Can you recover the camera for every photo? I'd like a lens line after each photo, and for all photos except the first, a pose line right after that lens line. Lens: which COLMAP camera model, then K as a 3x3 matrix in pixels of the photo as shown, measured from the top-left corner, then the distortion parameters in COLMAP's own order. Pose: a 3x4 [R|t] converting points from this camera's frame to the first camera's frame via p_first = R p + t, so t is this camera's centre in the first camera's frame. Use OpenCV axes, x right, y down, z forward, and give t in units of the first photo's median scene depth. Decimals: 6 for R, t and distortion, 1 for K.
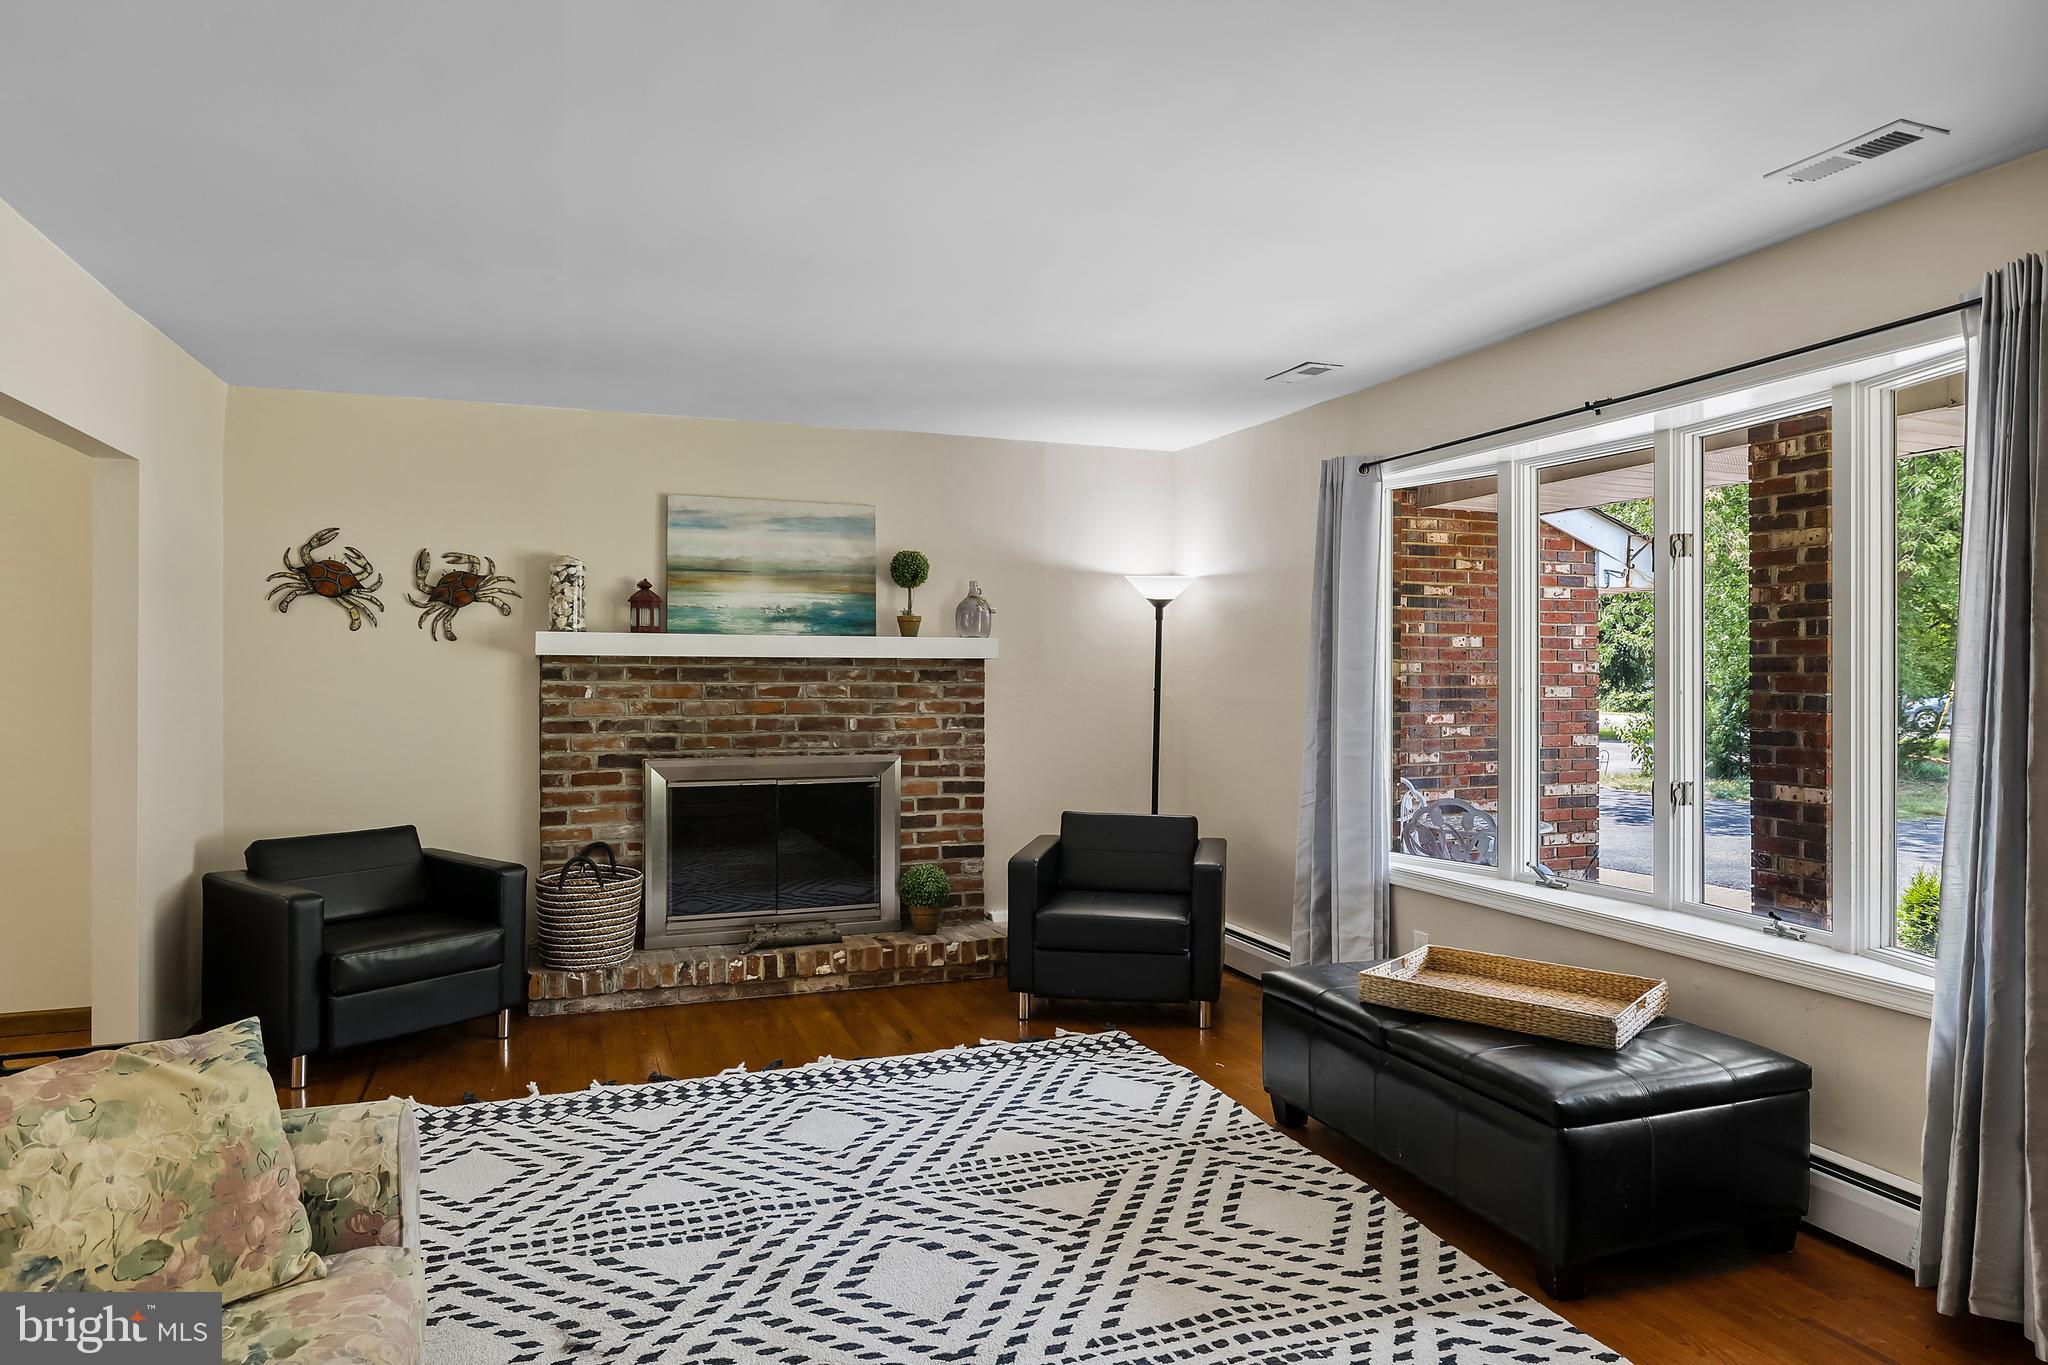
lens RADIAL K [[1259.0, 0, 1016.8], [0, 1259.0, 678.0], [0, 0, 1]] dist [-0.000689, 0.001474]
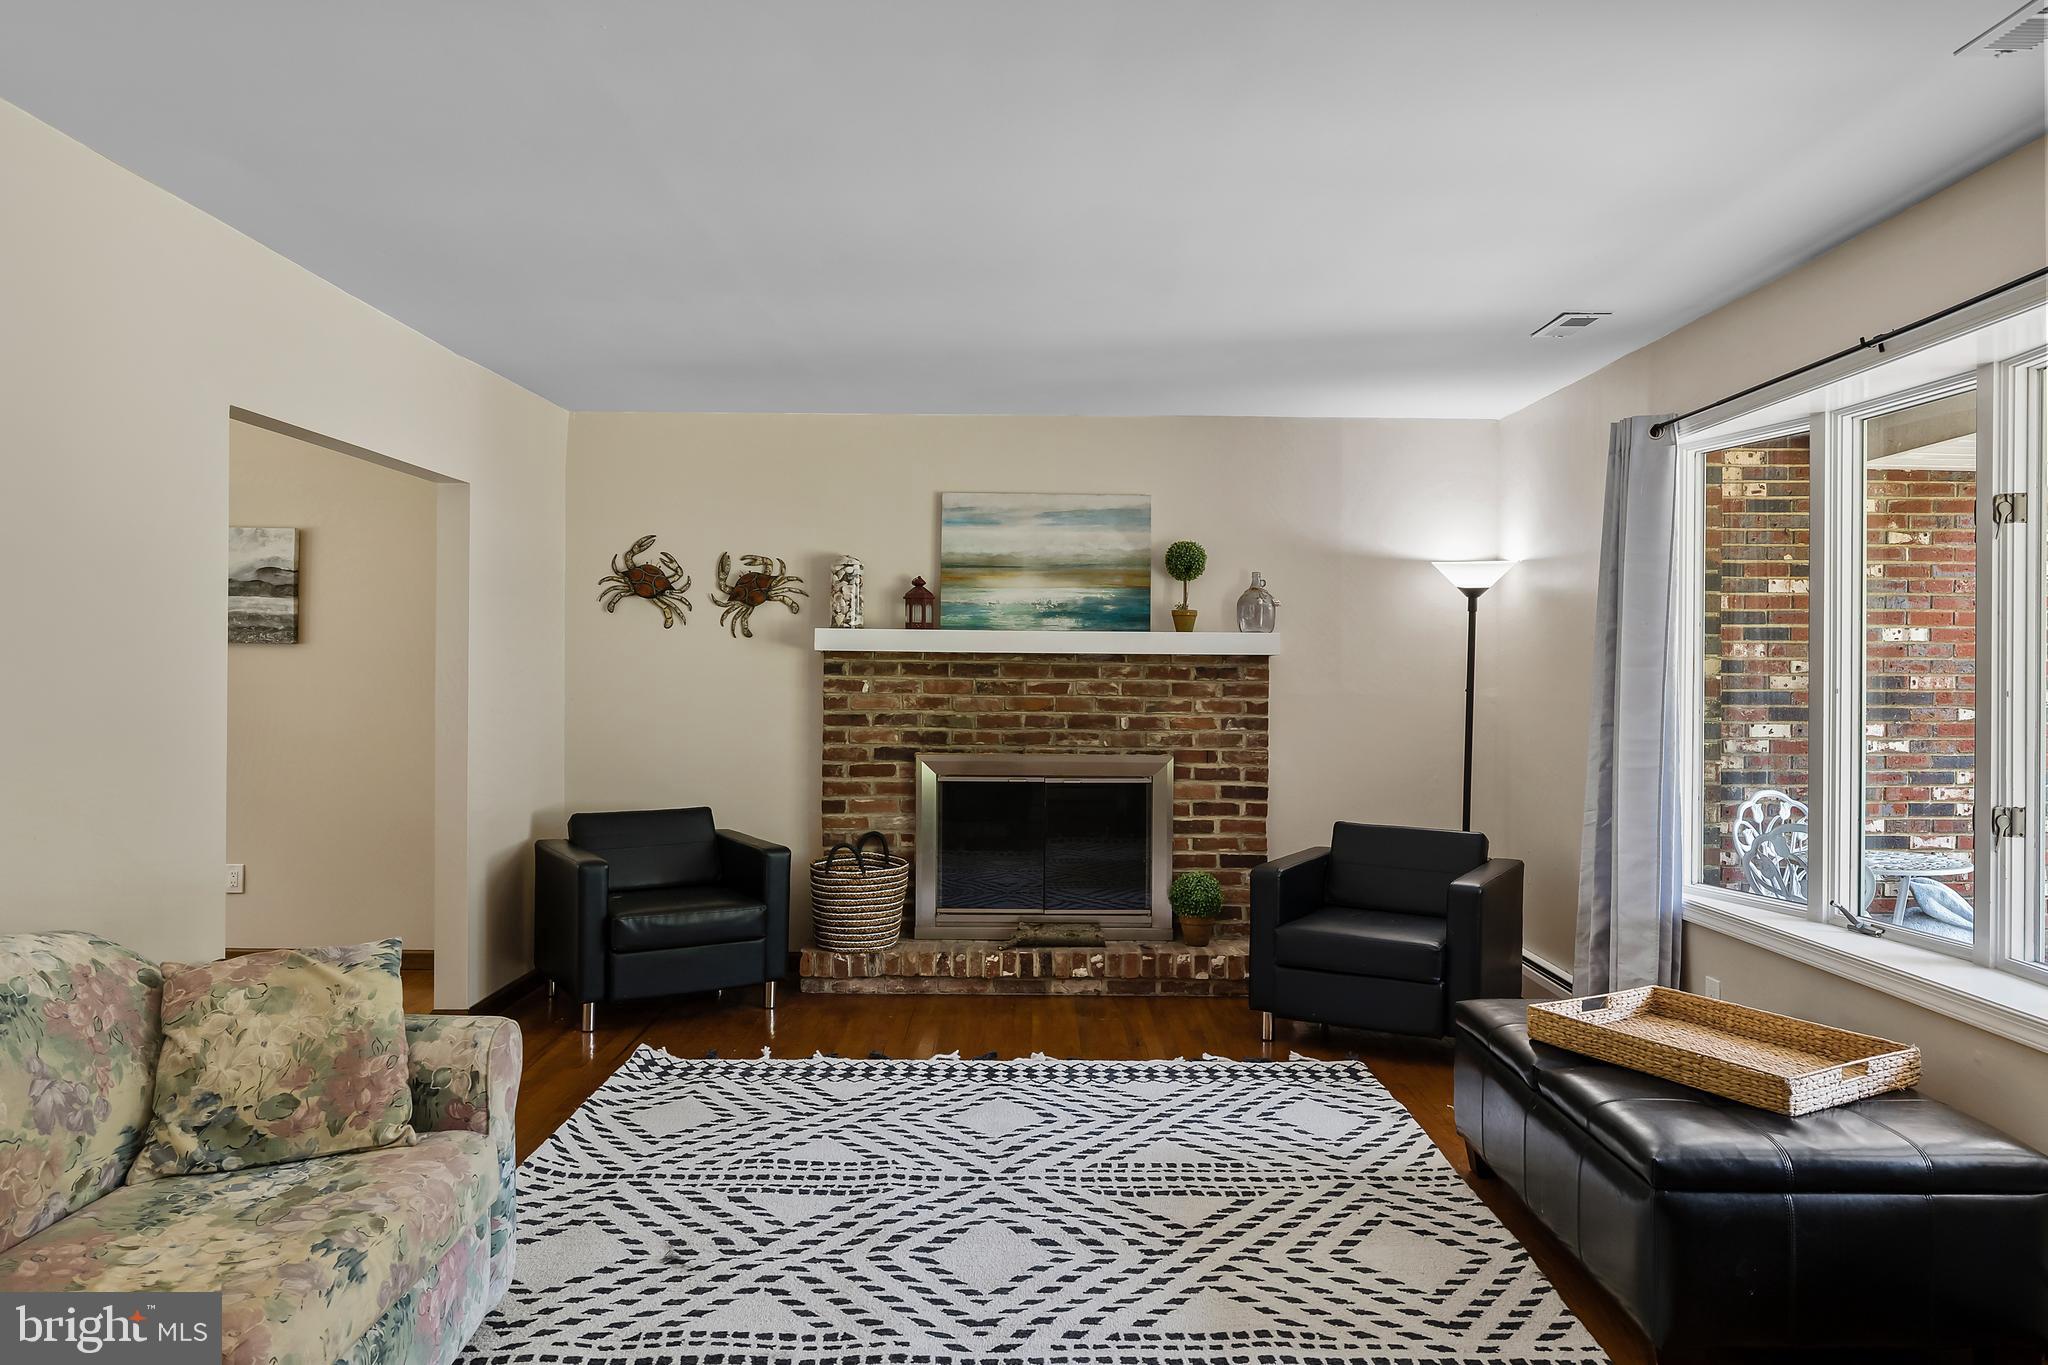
lens RADIAL K [[1390.8, 0, 1024.0], [0, 1390.8, 682.5], [0, 0, 1]] dist [0.000801, 0.001208]
pose [[0.936172, 0.007370, -0.351465, 0.185318], [-0.007299, 0.999972, 0.001528, 0.005223], [0.351466, 0.001135, 0.936200, -0.026994]]
